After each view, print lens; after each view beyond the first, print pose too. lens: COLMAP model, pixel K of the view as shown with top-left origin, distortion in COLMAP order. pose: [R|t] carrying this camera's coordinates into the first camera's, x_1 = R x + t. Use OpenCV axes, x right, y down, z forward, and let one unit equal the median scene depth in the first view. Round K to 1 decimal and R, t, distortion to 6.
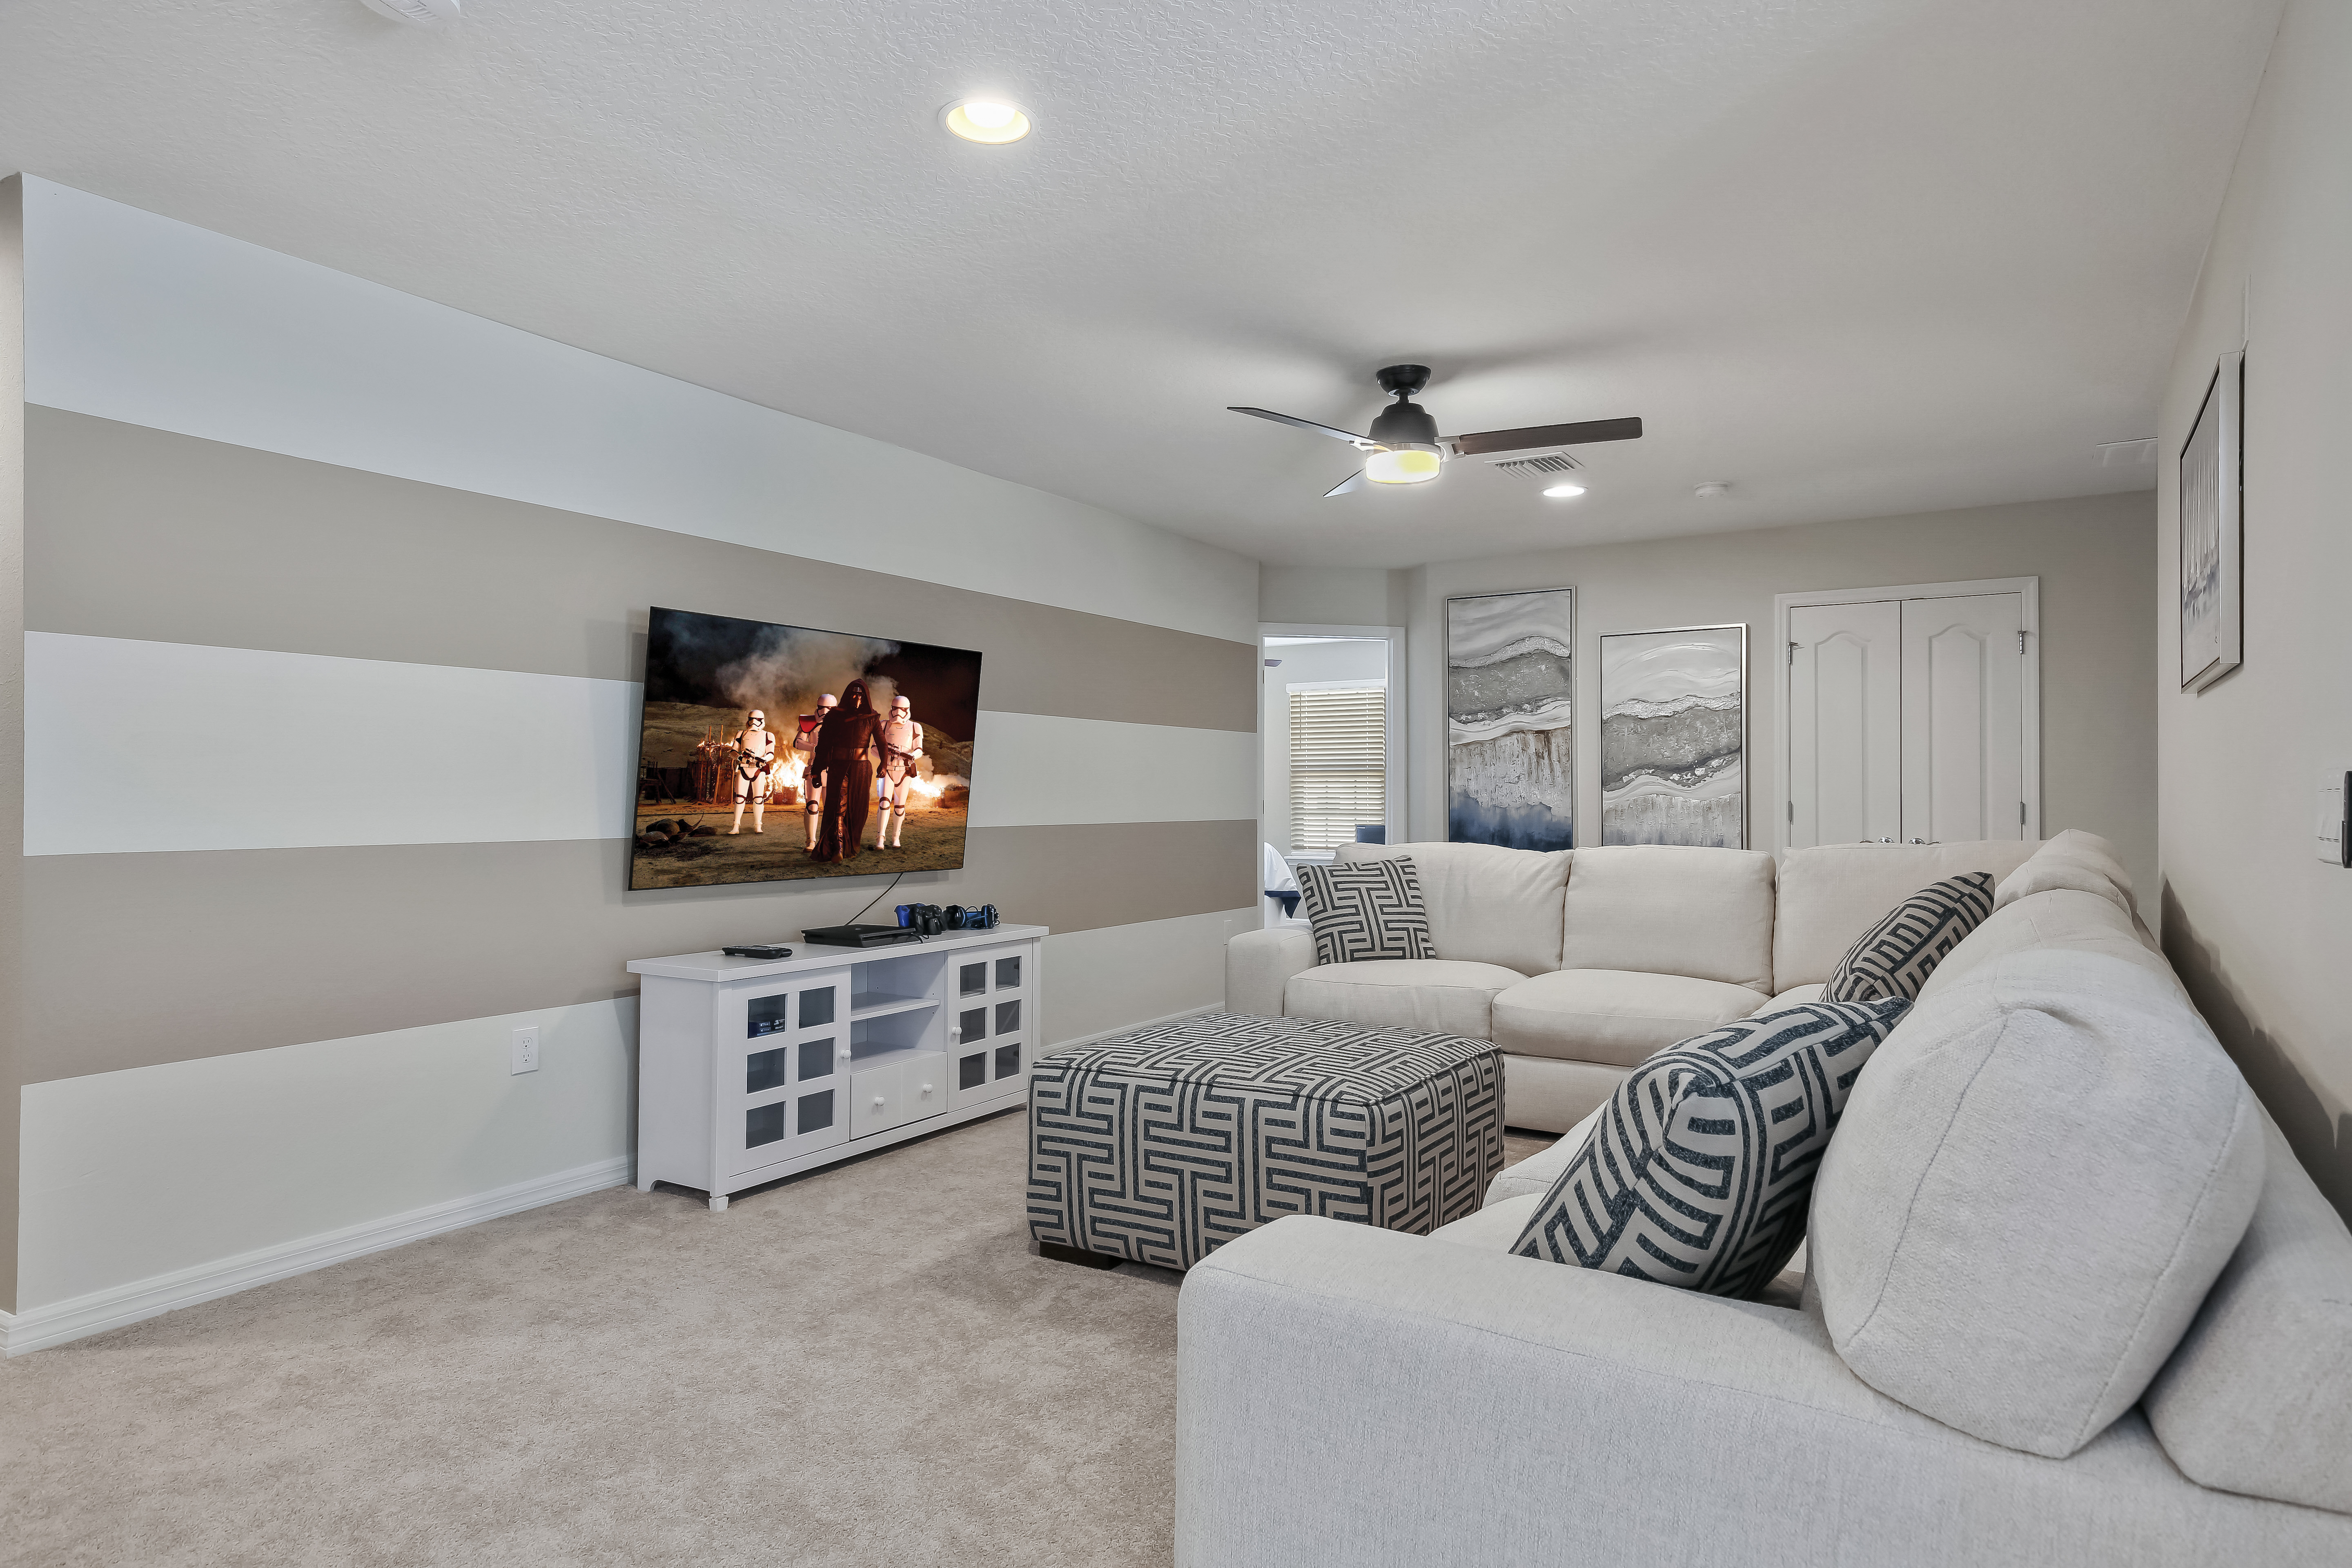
lens RADIAL K [[1389.0, 0, 1172.0], [0, 1389.0, 771.2], [0, 0, 1]] dist [0.020890, -0.001550]
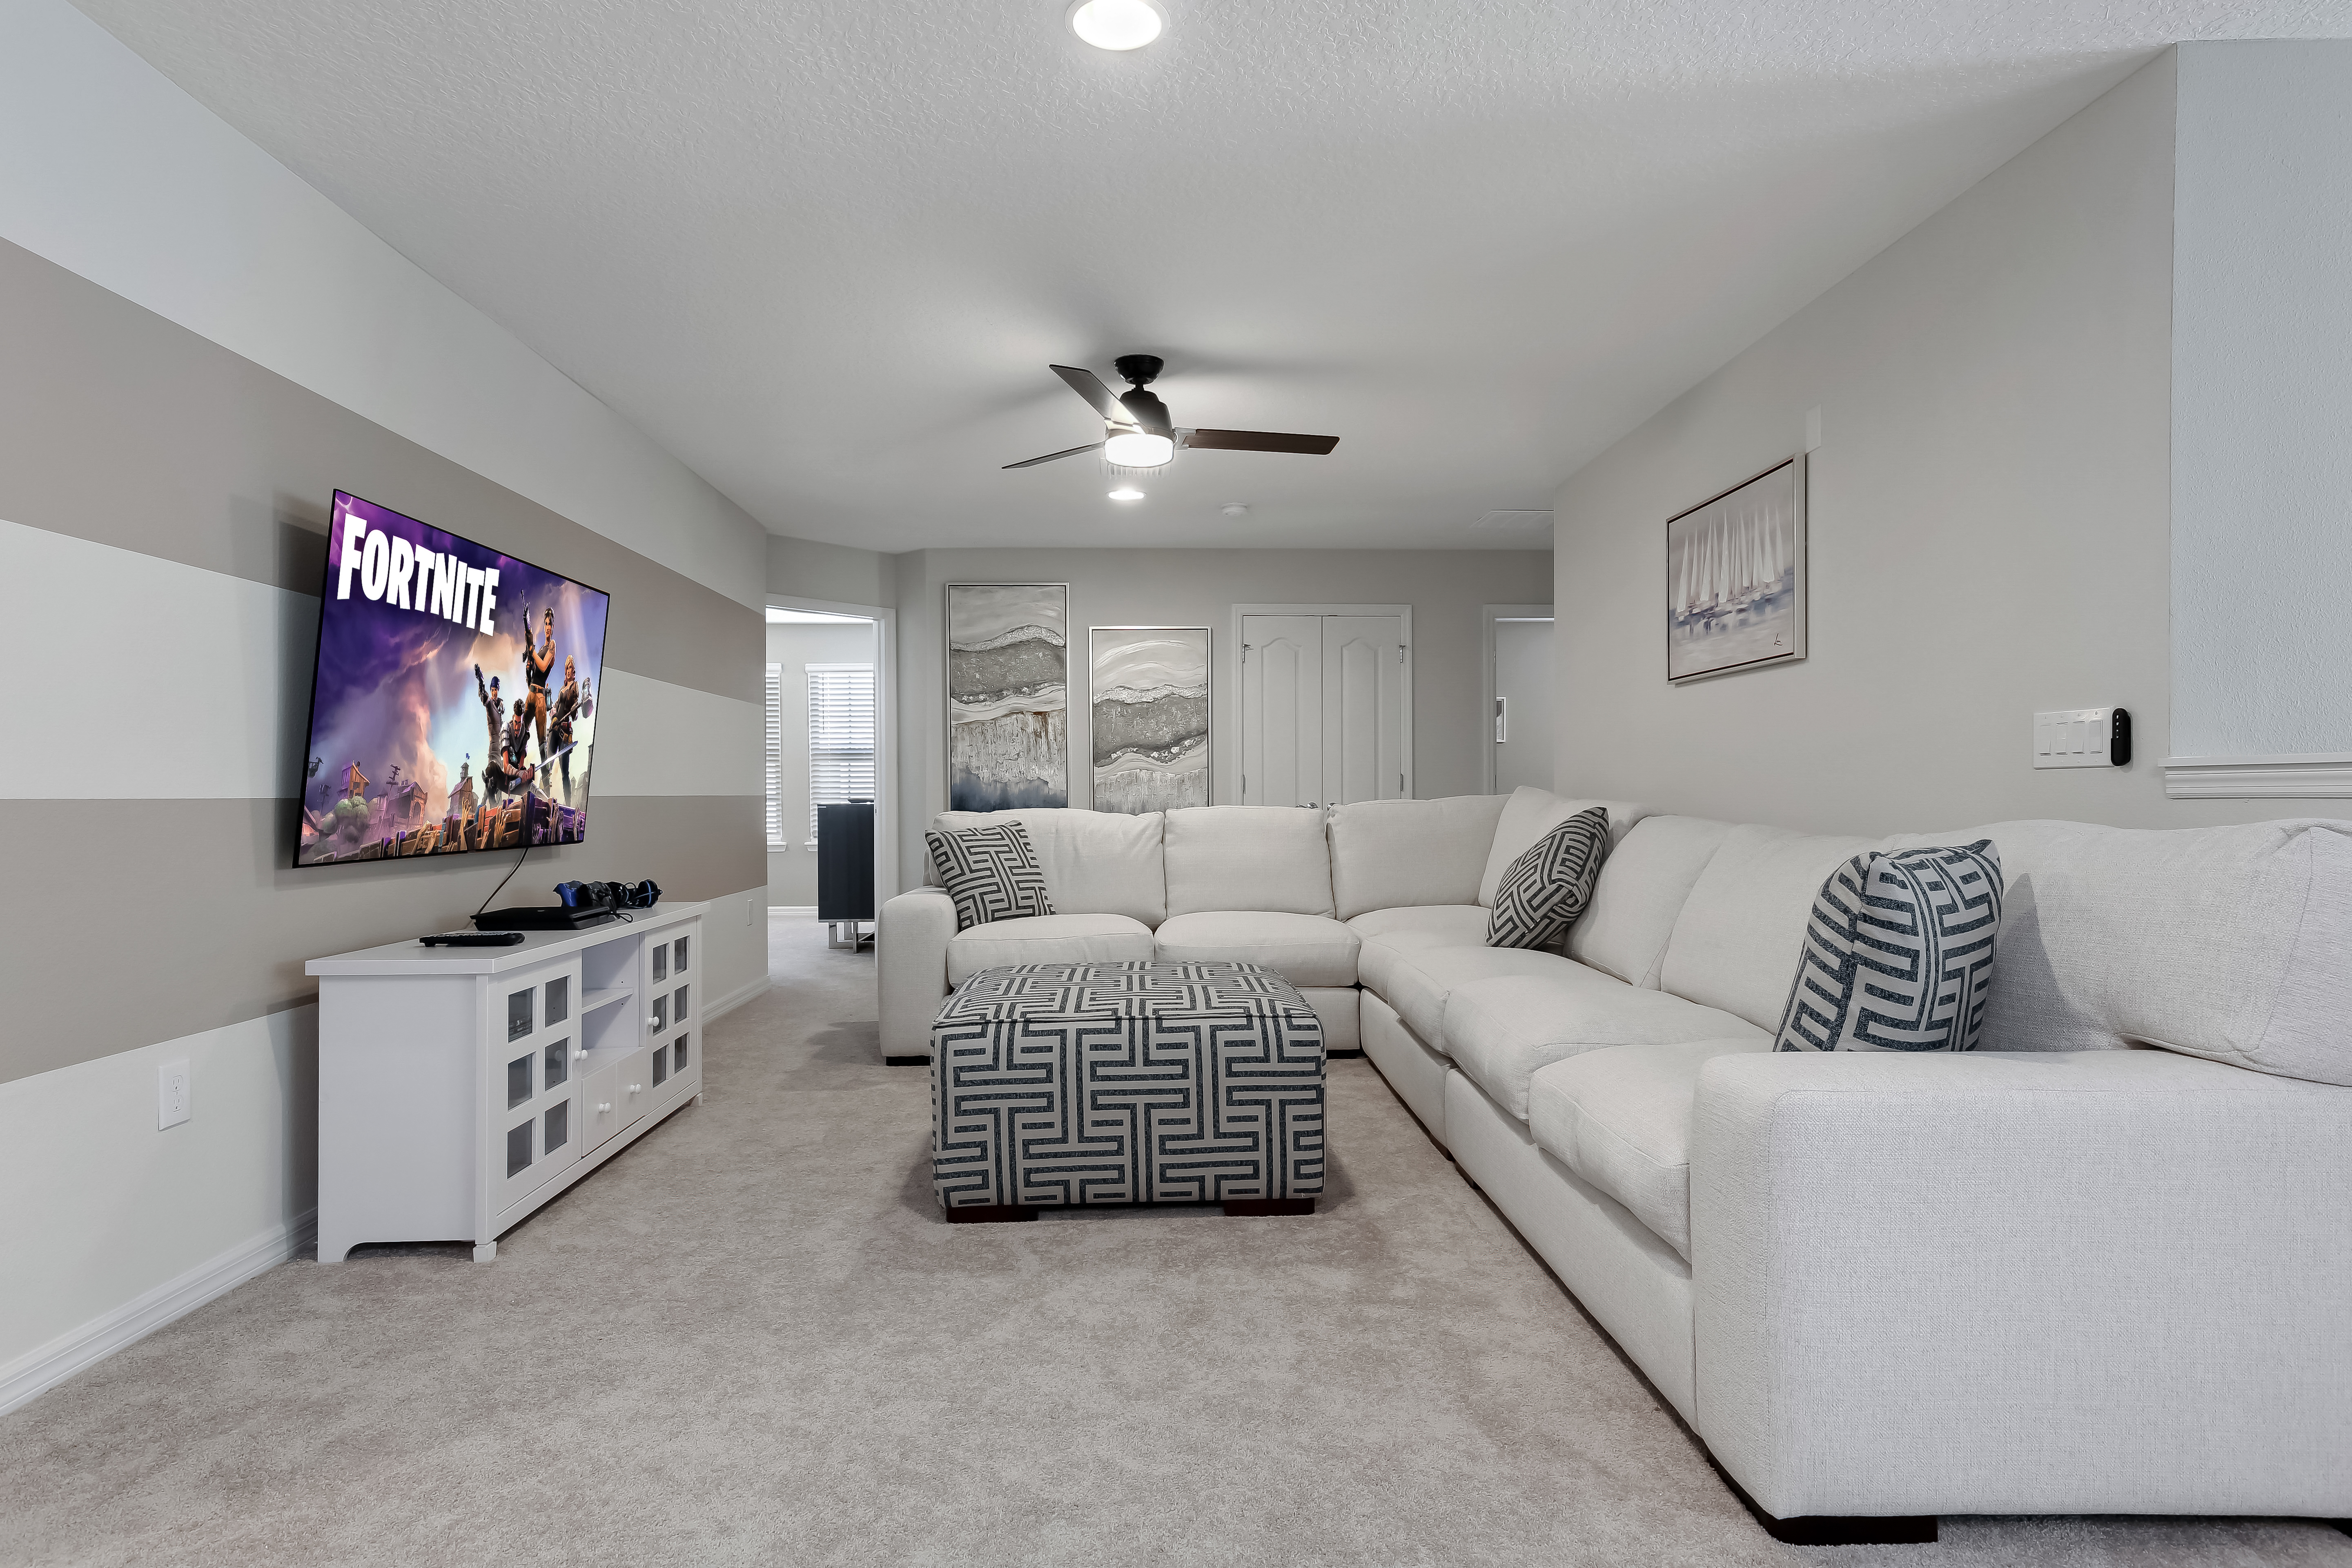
lens RADIAL K [[1310.1, 0, 1183.0], [0, 1310.1, 796.7], [0, 0, 1]] dist [0.012711, 0.003375]
pose [[0.817847, -0.006871, 0.575394, -0.407926], [-0.003222, 0.999858, 0.016520, 0.034624], [-0.575426, -0.015365, 0.817709, 0.151284]]
